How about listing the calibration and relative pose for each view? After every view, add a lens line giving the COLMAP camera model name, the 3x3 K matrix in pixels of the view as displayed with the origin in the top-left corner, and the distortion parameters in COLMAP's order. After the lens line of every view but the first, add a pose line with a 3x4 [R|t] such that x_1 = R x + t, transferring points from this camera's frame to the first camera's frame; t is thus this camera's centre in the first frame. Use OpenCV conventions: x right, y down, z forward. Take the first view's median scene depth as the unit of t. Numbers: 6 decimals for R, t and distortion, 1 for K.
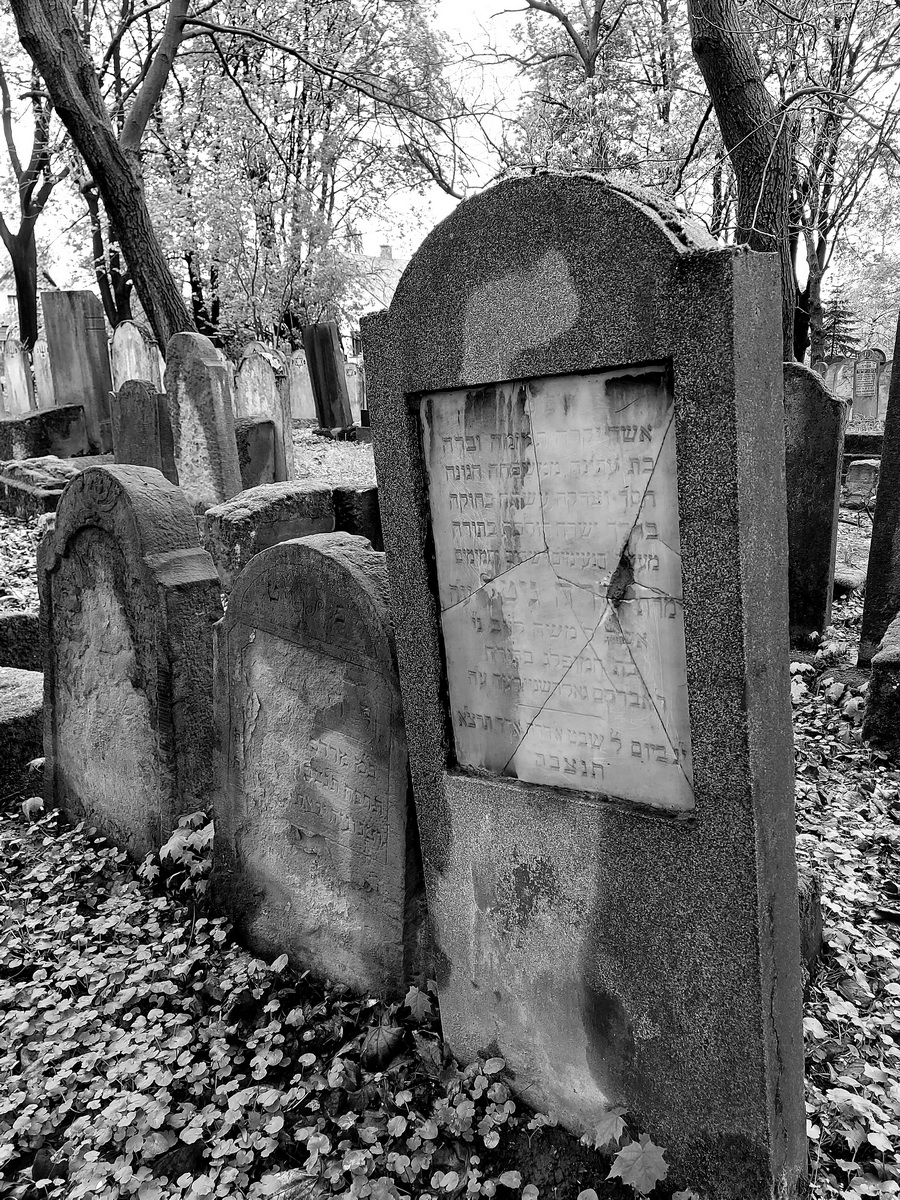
lens RADIAL K [[844.9, 0, 440.7], [0, 844.9, 596.8], [0, 0, 1]] dist [0.041995, -0.011327]
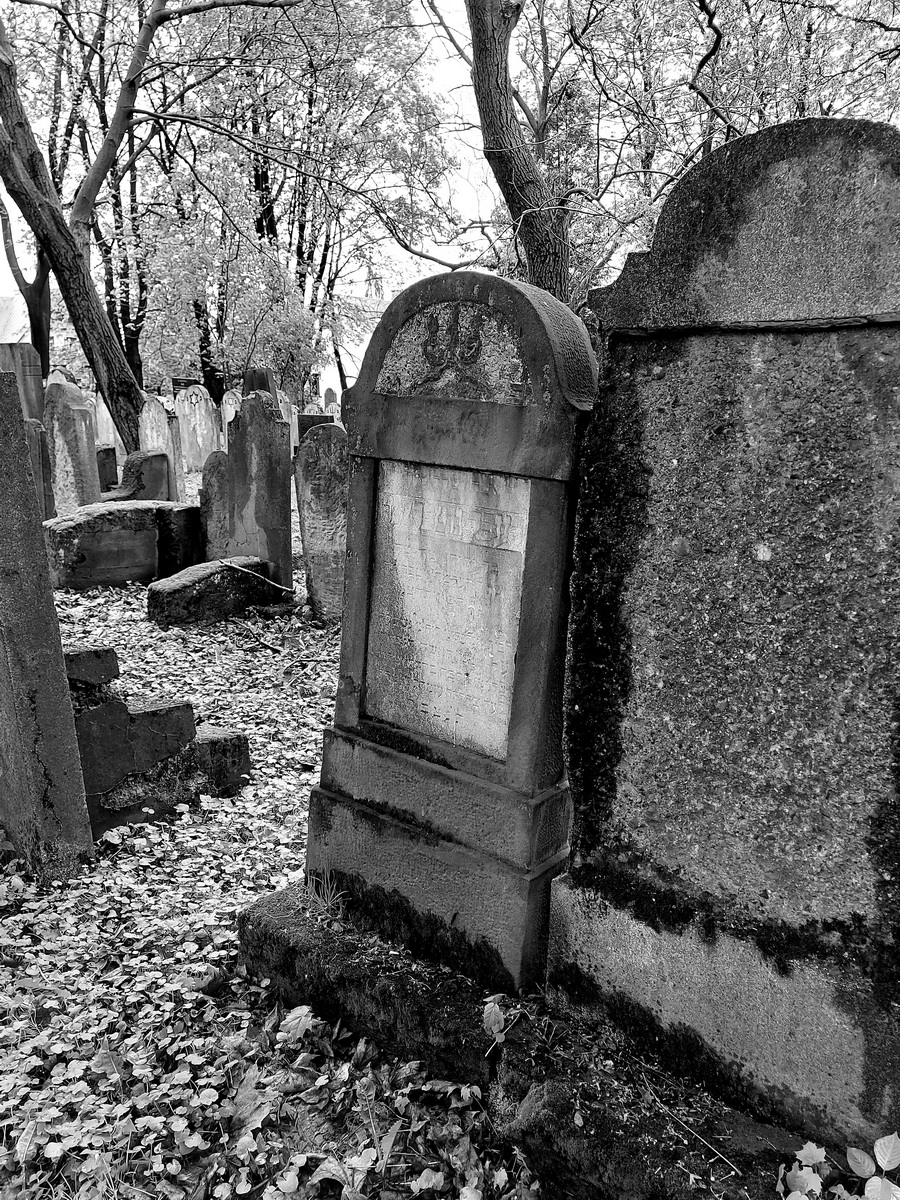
lens RADIAL K [[844.9, 0, 459.3], [0, 844.9, 604.6], [0, 0, 1]] dist [0.041995, -0.011327]
pose [[0.999626, 0.009983, -0.025444, 0.243510], [-0.010791, 0.999435, -0.031819, 0.034977], [0.025112, 0.032081, 0.999170, -0.164789]]
